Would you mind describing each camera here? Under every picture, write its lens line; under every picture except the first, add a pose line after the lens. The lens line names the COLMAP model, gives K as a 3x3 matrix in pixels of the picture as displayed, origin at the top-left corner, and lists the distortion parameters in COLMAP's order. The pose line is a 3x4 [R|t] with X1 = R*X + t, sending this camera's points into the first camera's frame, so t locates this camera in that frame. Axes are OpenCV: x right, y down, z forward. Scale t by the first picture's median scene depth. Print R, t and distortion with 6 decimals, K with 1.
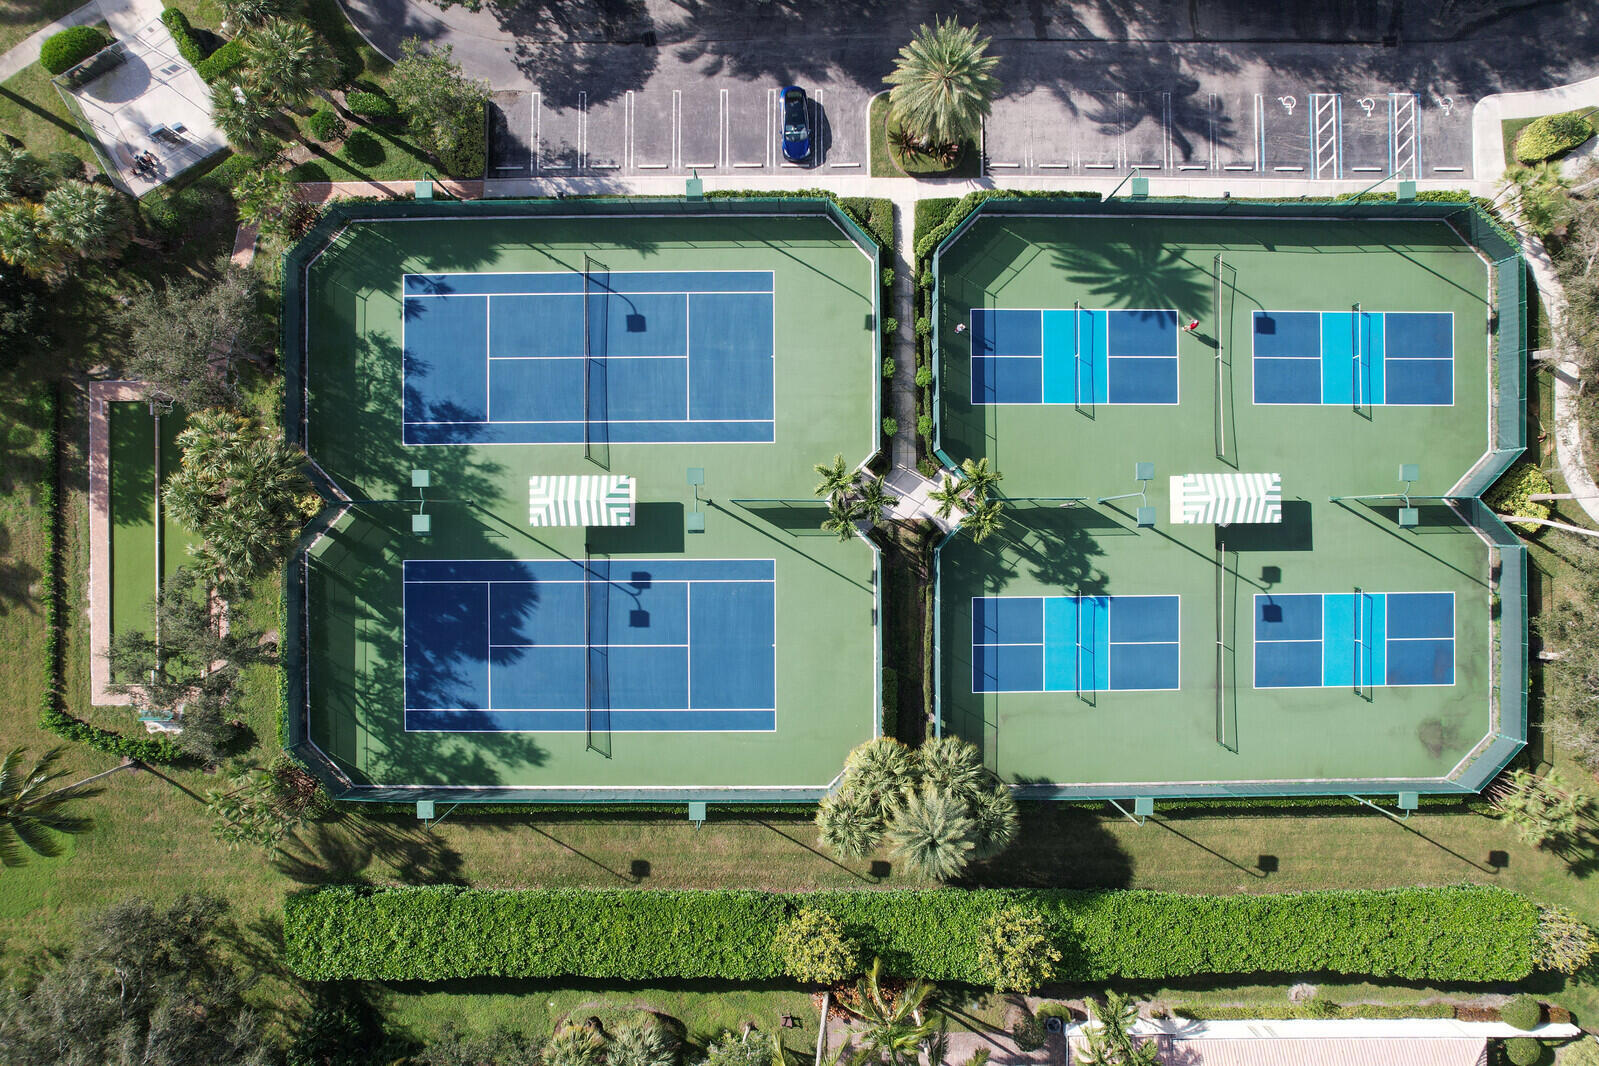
lens RADIAL K [[1006.6, 0, 796.6], [0, 1006.6, 527.0], [0, 0, 1]] dist [-0.060217, 0.052289]
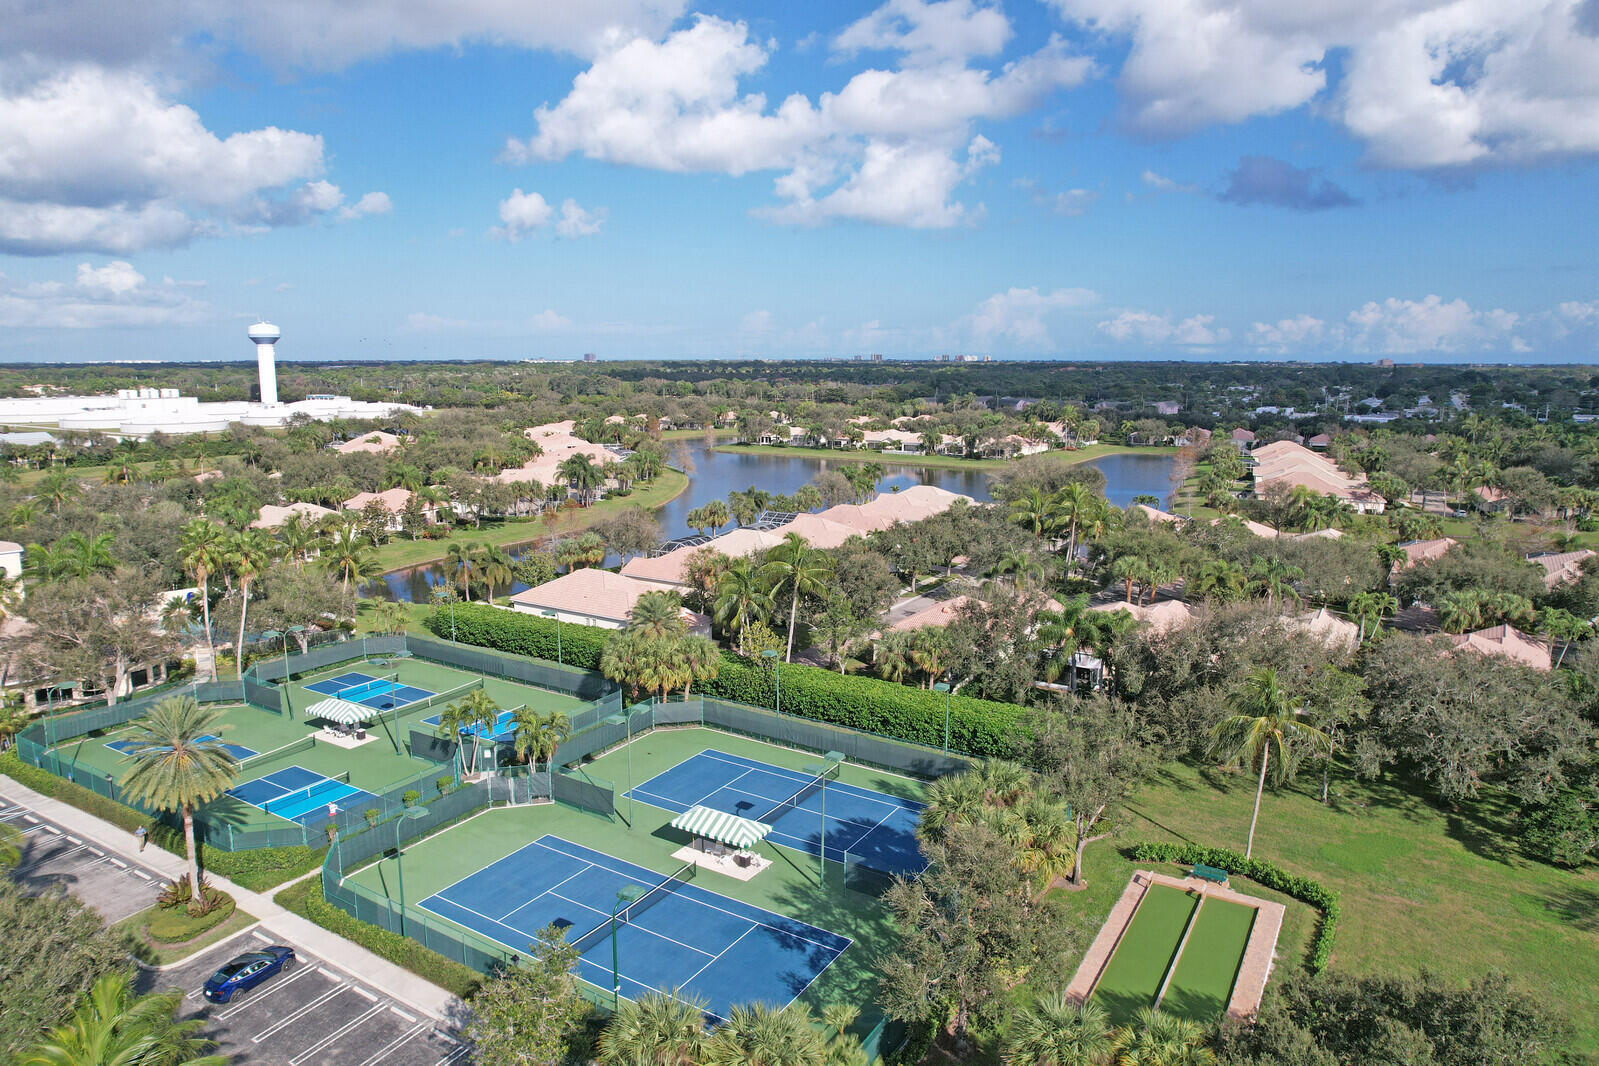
lens RADIAL K [[1006.6, 0, 796.6], [0, 1006.6, 527.0], [0, 0, 1]] dist [-0.060217, 0.052289]
pose [[-0.851796, -0.102014, 0.513845, -0.773665], [0.523704, -0.140848, 0.840176, -0.805734], [-0.013336, 0.984761, 0.173399, 0.486301]]
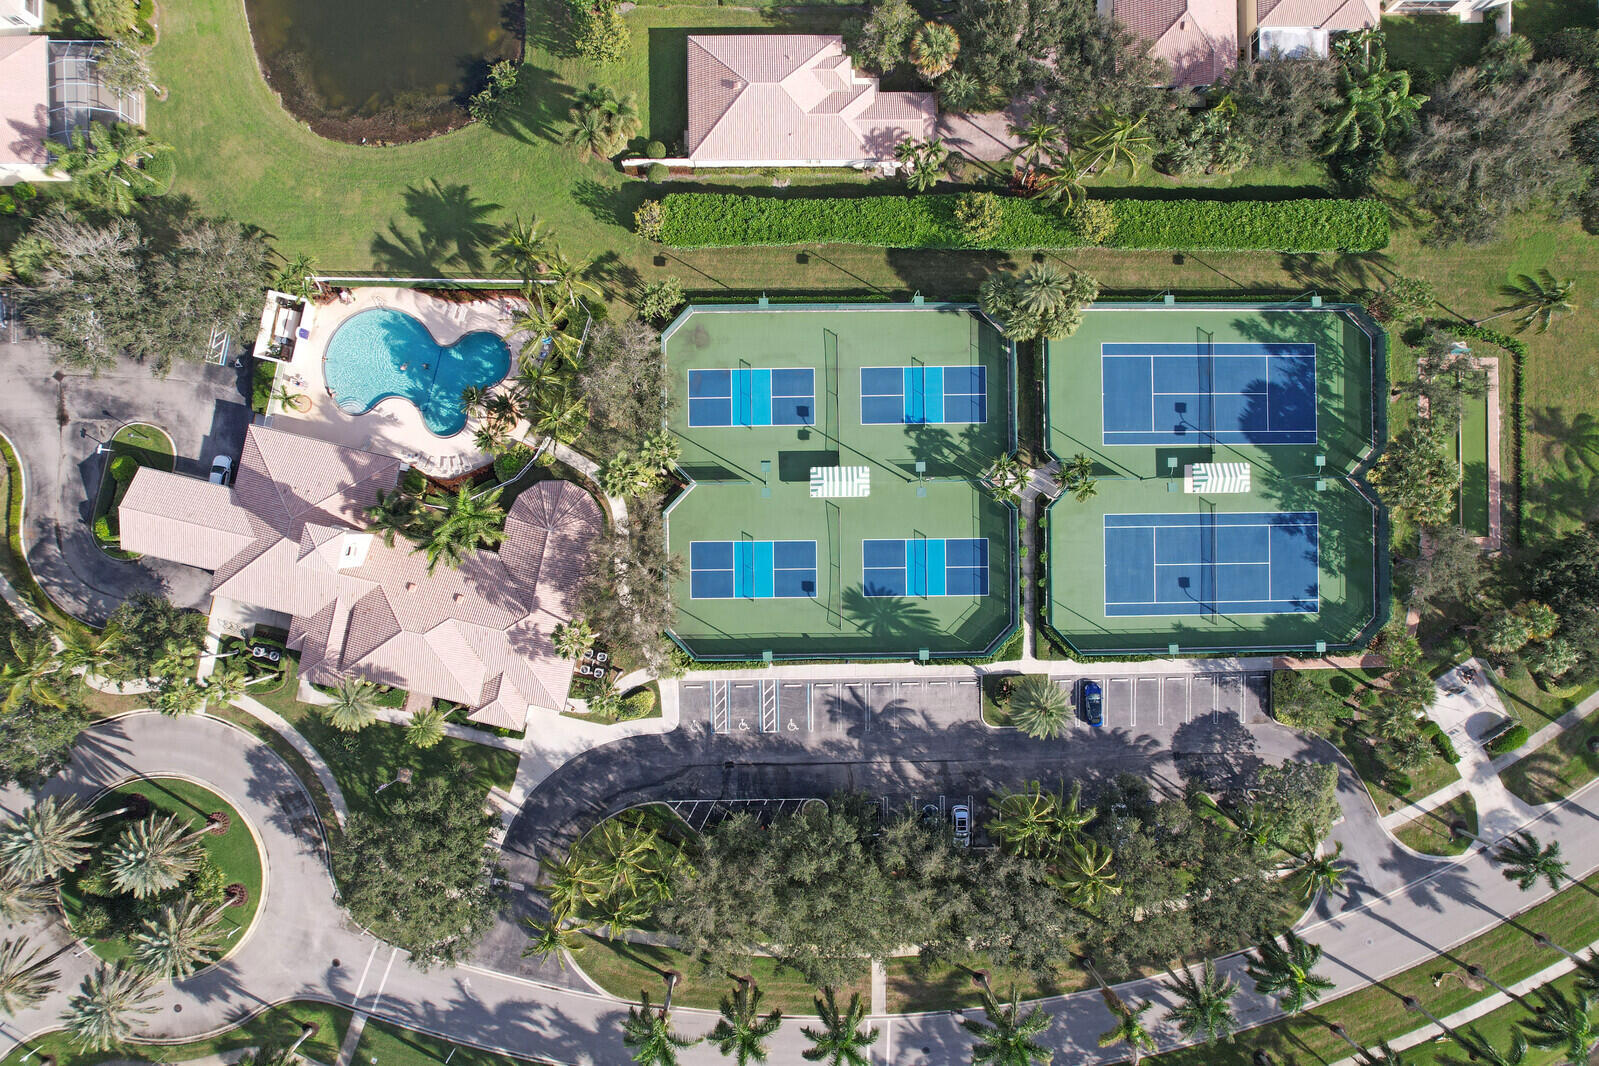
lens RADIAL K [[1006.6, 0, 796.6], [0, 1006.6, 527.0], [0, 0, 1]] dist [-0.060217, 0.052289]
pose [[-0.999560, 0.007607, -0.028655, 0.543550], [-0.007442, -0.999955, -0.005860, -0.092495], [-0.028699, -0.005644, 0.999572, -0.667260]]
